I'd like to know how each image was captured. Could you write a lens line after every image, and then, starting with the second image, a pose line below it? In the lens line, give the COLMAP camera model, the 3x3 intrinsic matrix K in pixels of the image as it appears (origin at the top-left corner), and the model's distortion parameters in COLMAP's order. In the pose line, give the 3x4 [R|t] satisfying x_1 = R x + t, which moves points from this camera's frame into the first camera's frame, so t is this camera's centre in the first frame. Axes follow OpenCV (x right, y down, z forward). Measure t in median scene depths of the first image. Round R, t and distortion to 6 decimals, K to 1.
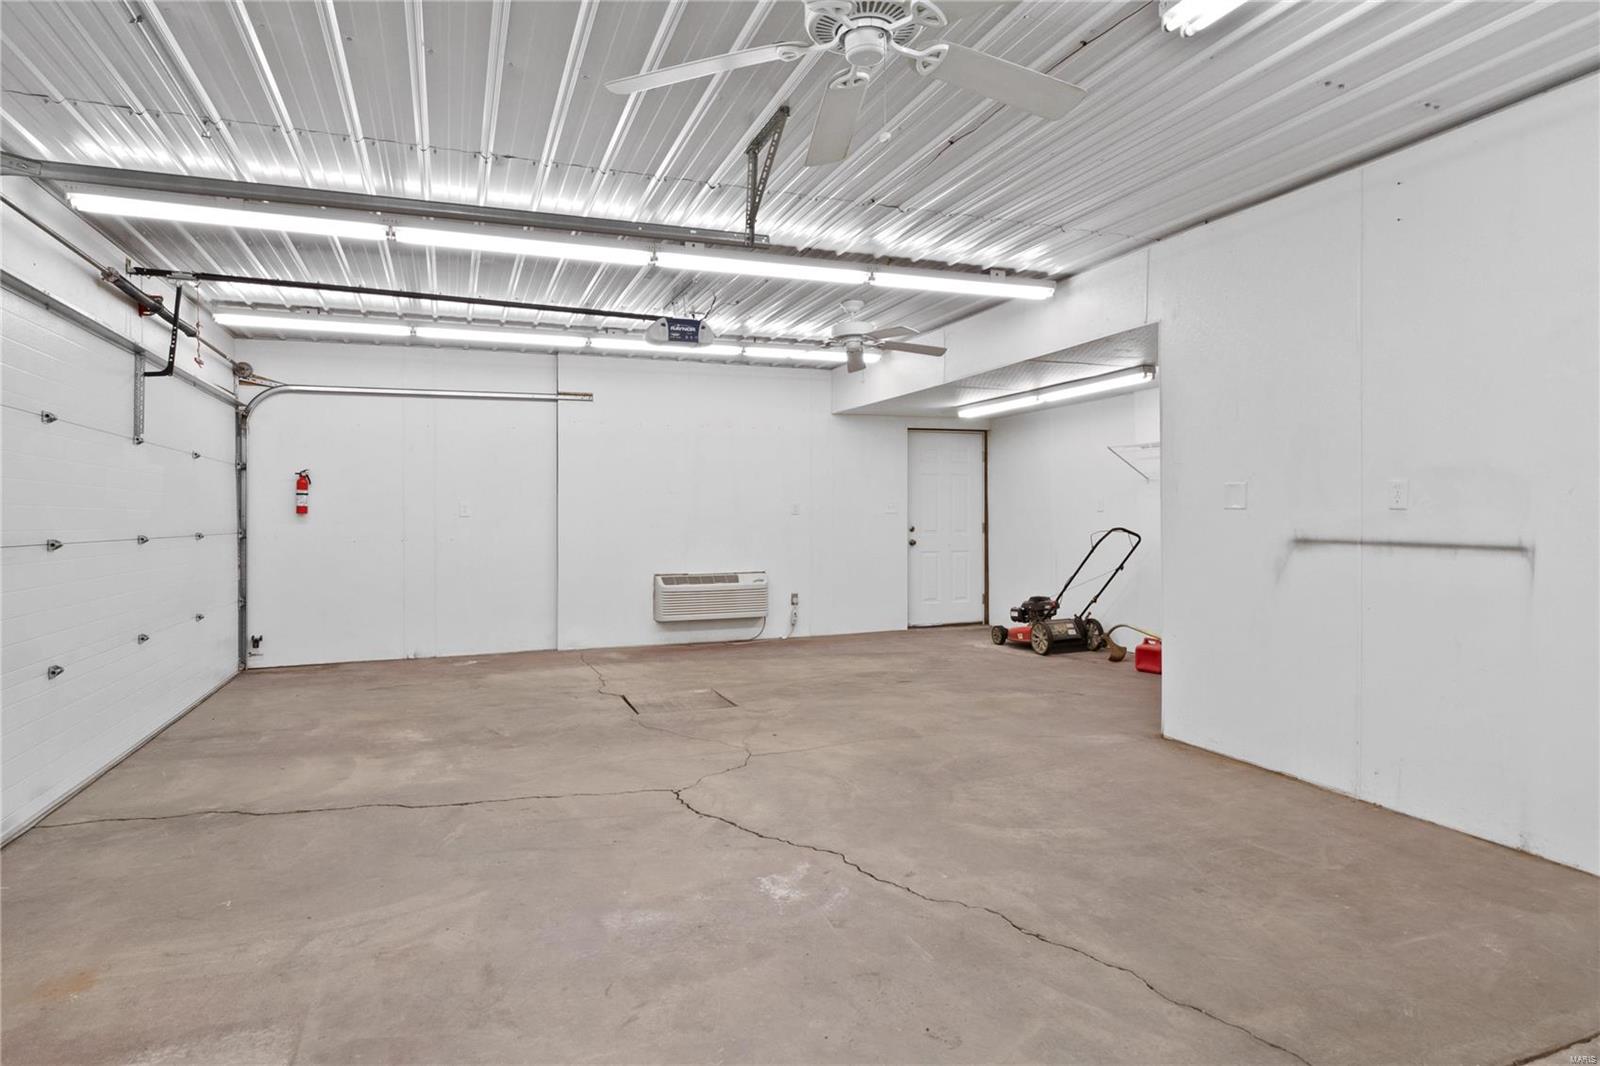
lens RADIAL K [[896.4, 0, 796.4], [0, 896.4, 526.2], [0, 0, 1]] dist [0.001592, 0.000242]
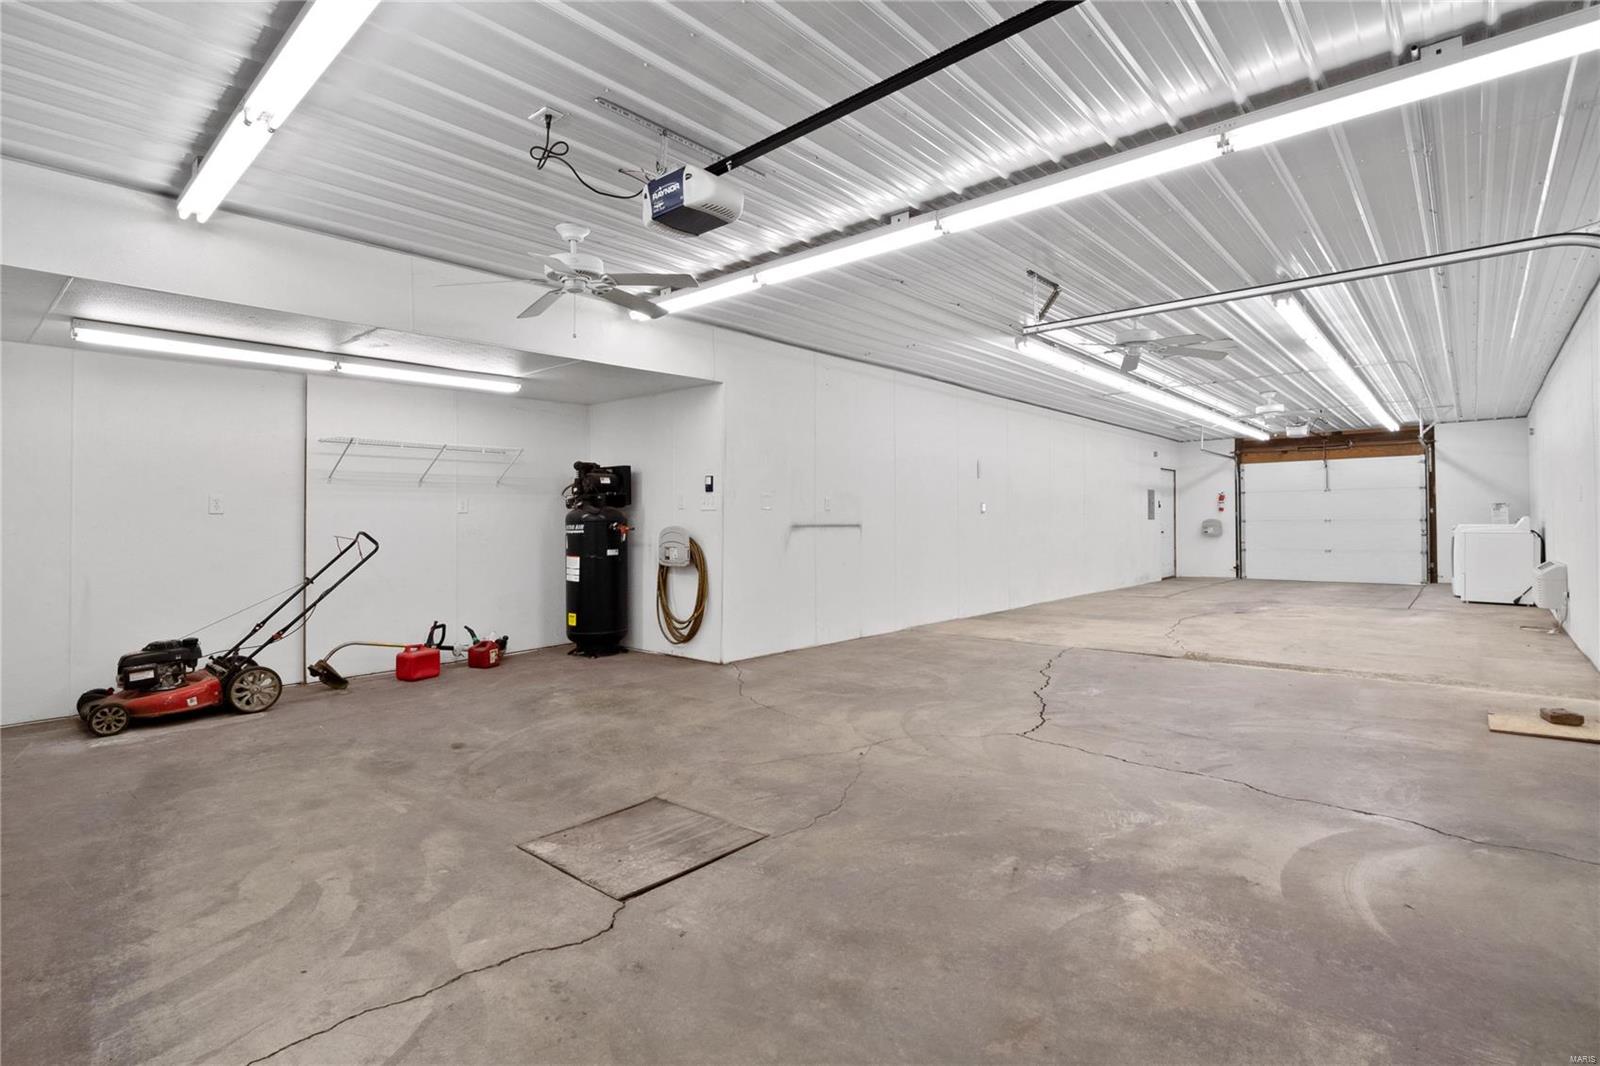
lens RADIAL K [[775.5, 0, 795.9], [0, 775.5, 527.5], [0, 0, 1]] dist [-0.002615, -0.000807]
pose [[-0.455514, 0.000604, 0.890228, -0.974710], [0.016817, 0.999827, 0.007926, 0.006555], [-0.890070, 0.018581, -0.455445, 1.836519]]
